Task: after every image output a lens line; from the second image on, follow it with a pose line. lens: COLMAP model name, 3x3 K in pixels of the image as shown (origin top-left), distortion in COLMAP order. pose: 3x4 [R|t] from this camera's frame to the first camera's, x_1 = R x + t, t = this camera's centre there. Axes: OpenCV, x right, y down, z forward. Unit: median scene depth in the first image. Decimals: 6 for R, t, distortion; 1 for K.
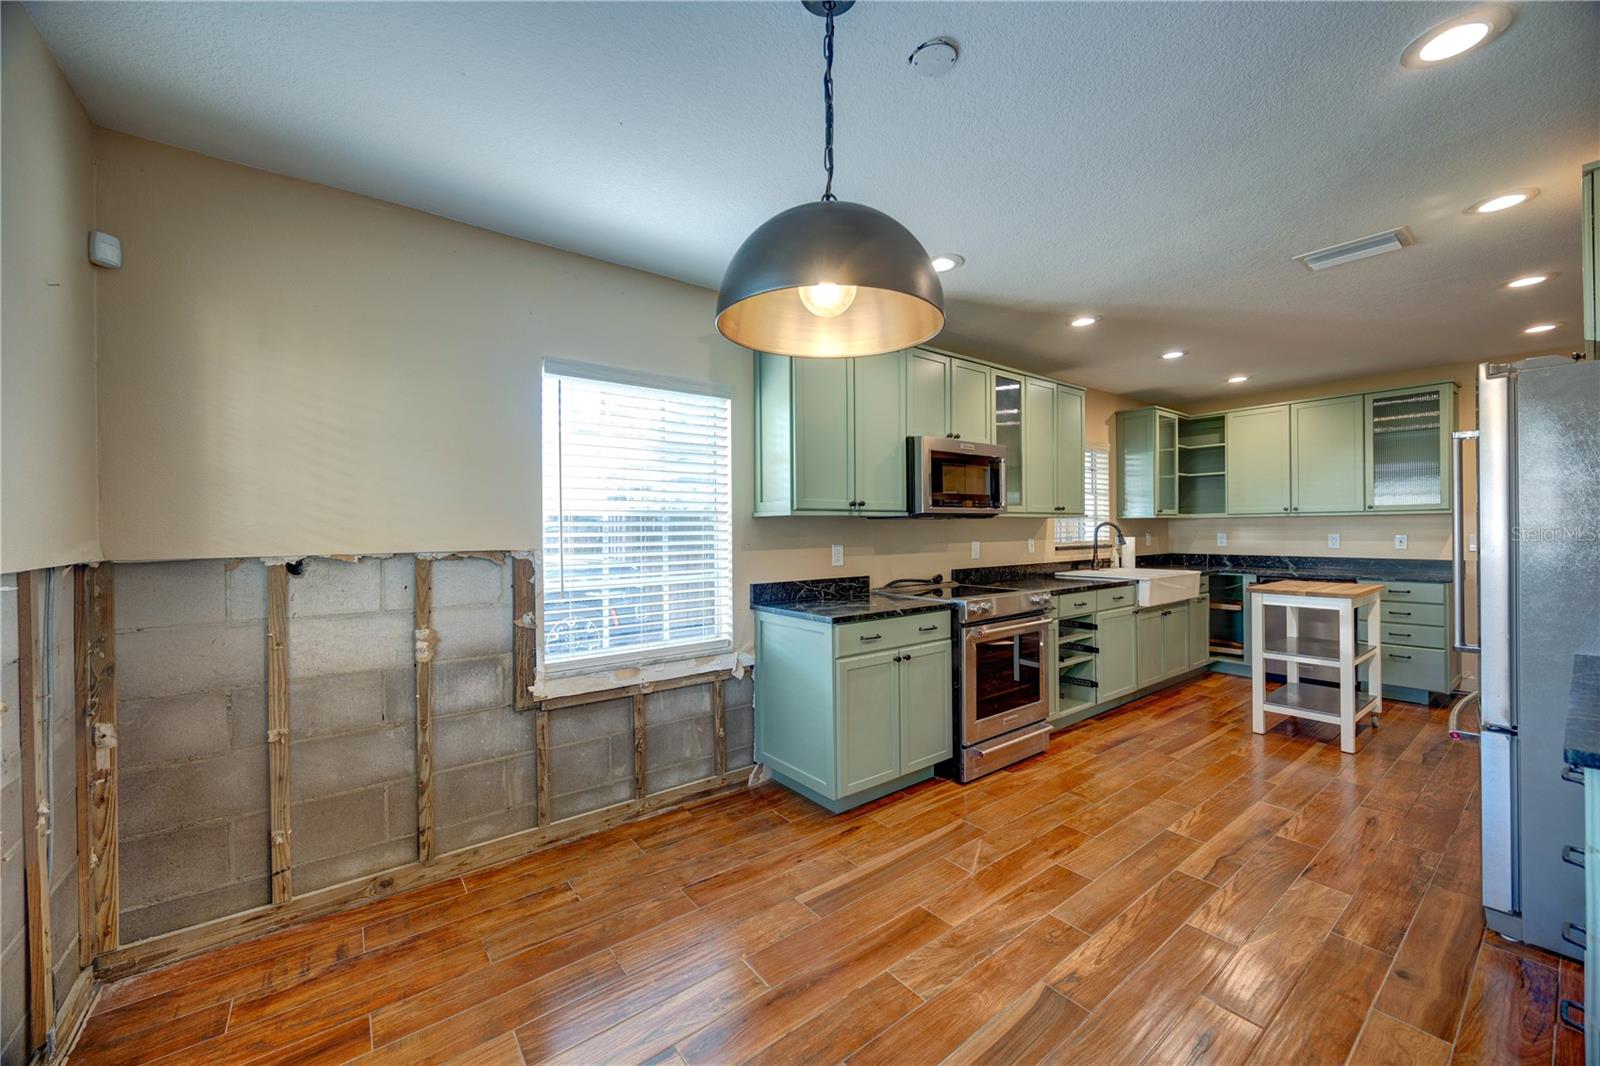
lens RADIAL K [[608.9, 0, 801.1], [0, 608.9, 527.8], [0, 0, 1]] dist [-0.005704, 0.000376]
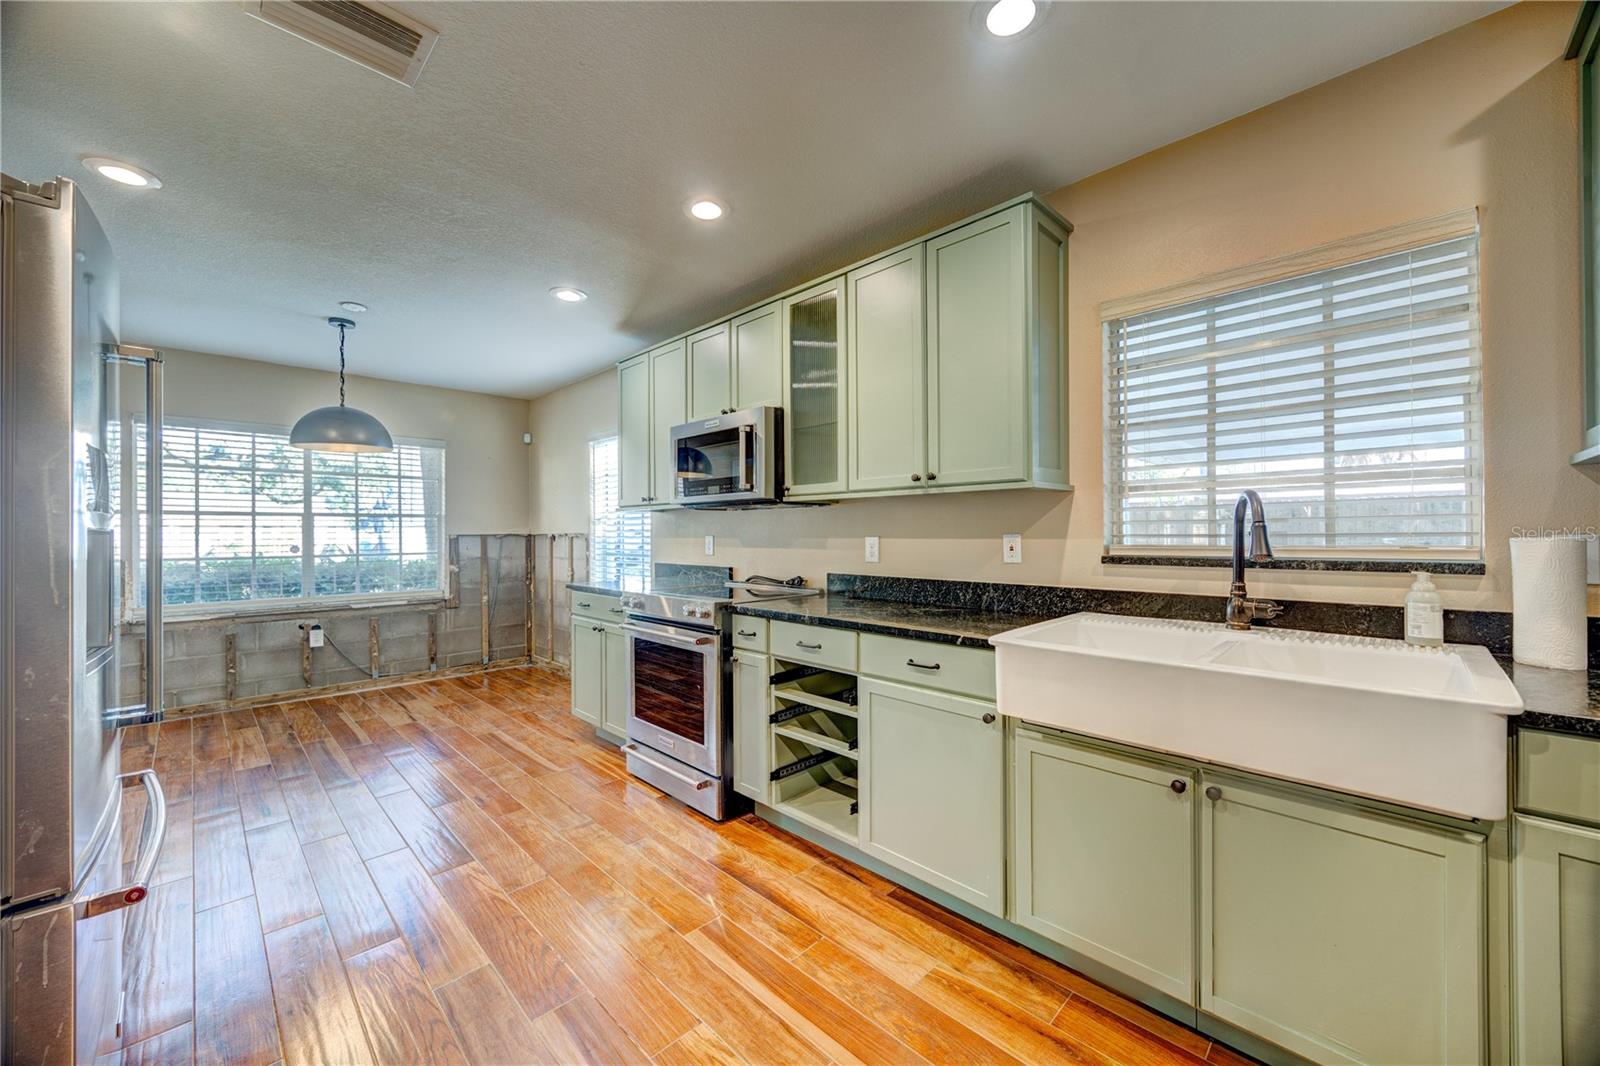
lens RADIAL K [[608.9, 0, 800.0], [0, 608.9, 530.2], [0, 0, 1]] dist [-0.005704, 0.000376]
pose [[0.132645, 0.005494, -0.991148, 0.940034], [0.008521, 0.999941, 0.006683, 0.009920], [0.991127, -0.009332, 0.132590, 0.828876]]
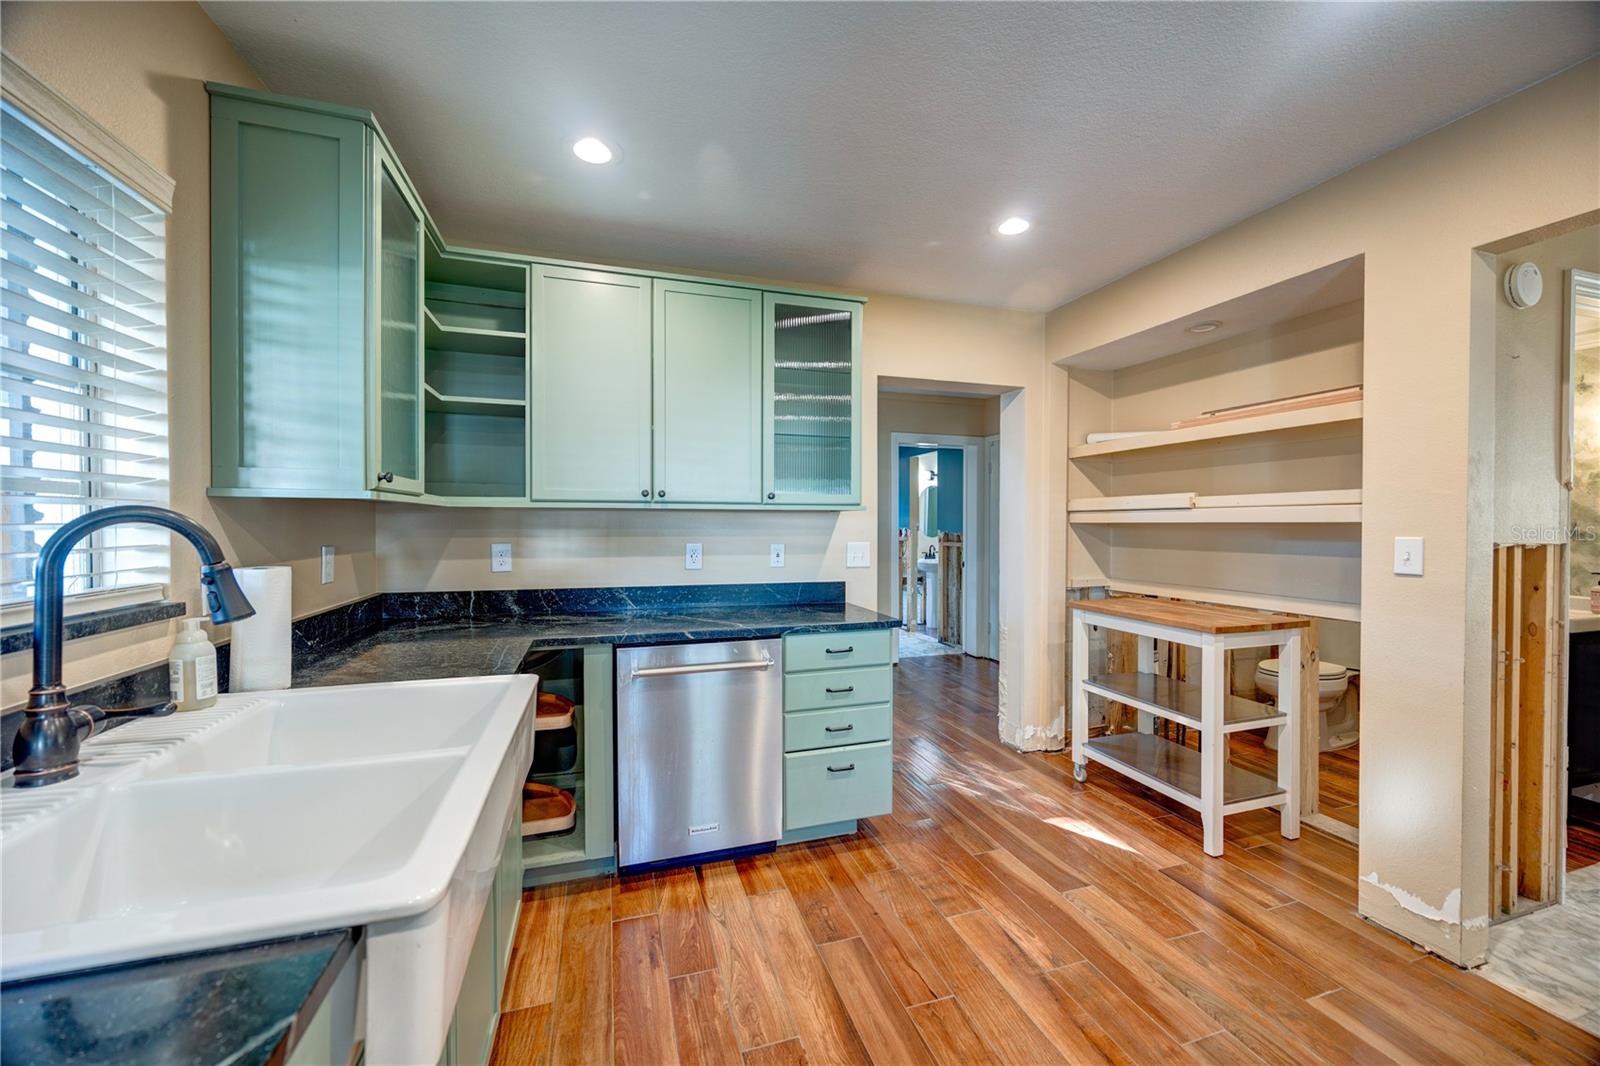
lens RADIAL K [[608.9, 0, 805.4], [0, 608.9, 525.8], [0, 0, 1]] dist [-0.005704, 0.000376]
pose [[0.339039, 0.011866, 0.940697, 0.459765], [-0.006421, 0.999926, -0.010299, -0.001105], [-0.940750, -0.002549, 0.339090, 0.852671]]
